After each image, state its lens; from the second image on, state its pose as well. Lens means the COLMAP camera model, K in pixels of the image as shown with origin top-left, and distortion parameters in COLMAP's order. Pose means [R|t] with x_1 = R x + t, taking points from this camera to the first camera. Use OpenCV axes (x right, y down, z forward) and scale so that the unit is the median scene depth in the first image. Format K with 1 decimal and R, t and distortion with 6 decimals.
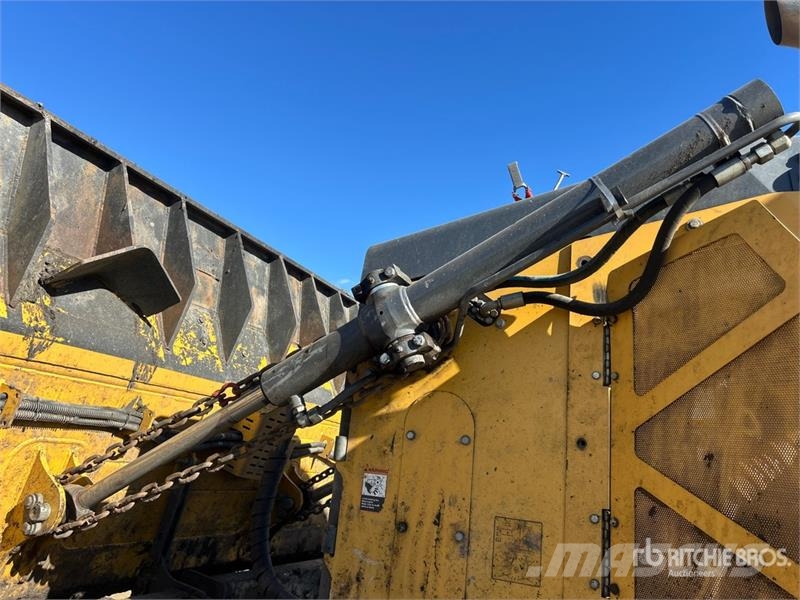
lens RADIAL K [[603.4, 0, 394.9], [0, 603.4, 295.9], [0, 0, 1]] dist [0.057899, -0.075801]
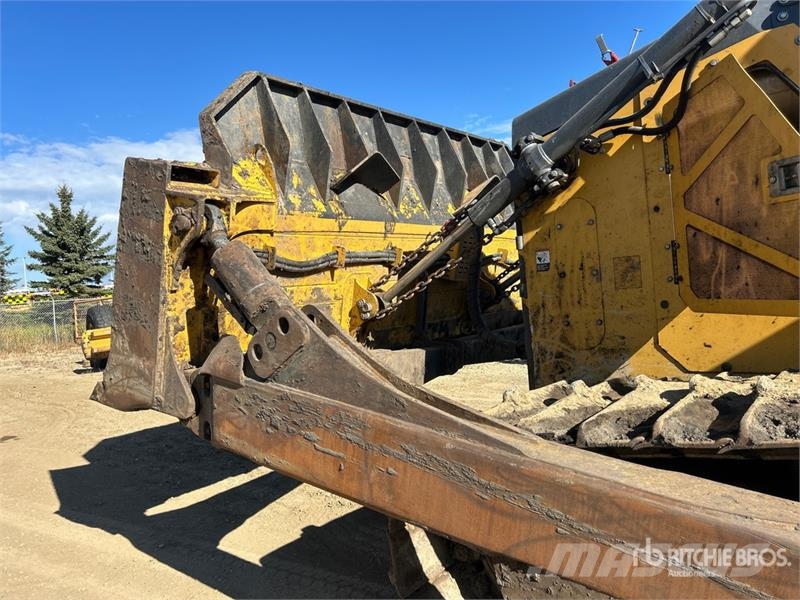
lens RADIAL K [[594.8, 0, 393.7], [0, 594.8, 303.6], [0, 0, 1]] dist [0.079297, -0.102922]
pose [[0.947418, -0.174454, -0.268262, -0.001305], [0.242886, 0.937843, 0.247906, -0.112091], [0.208339, -0.300028, 0.930902, -0.811439]]
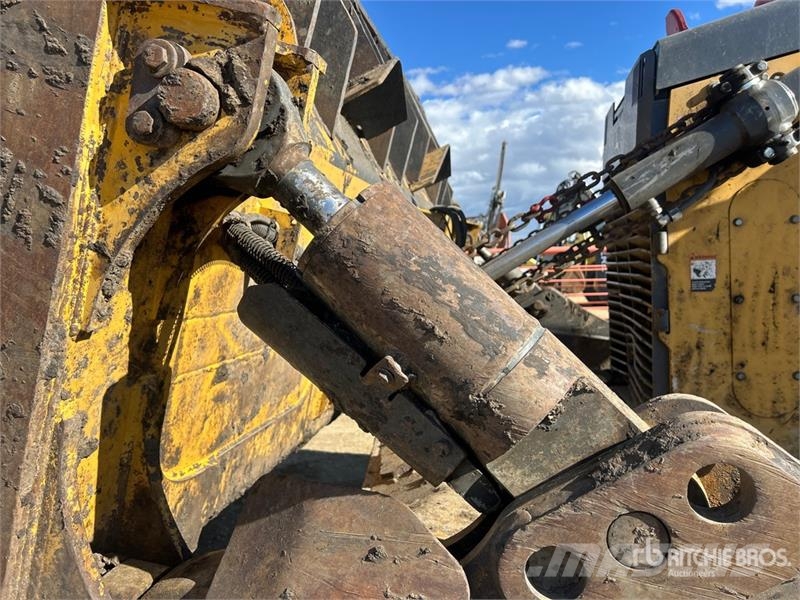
lens RADIAL K [[603.8, 0, 400.3], [0, 603.8, 295.8], [0, 0, 1]] dist [0.072143, -0.117097]
pose [[0.971441, -0.148367, 0.185174, -0.814257], [0.083560, 0.944317, 0.318251, -0.049895], [-0.222081, -0.293689, 0.929746, 0.061990]]
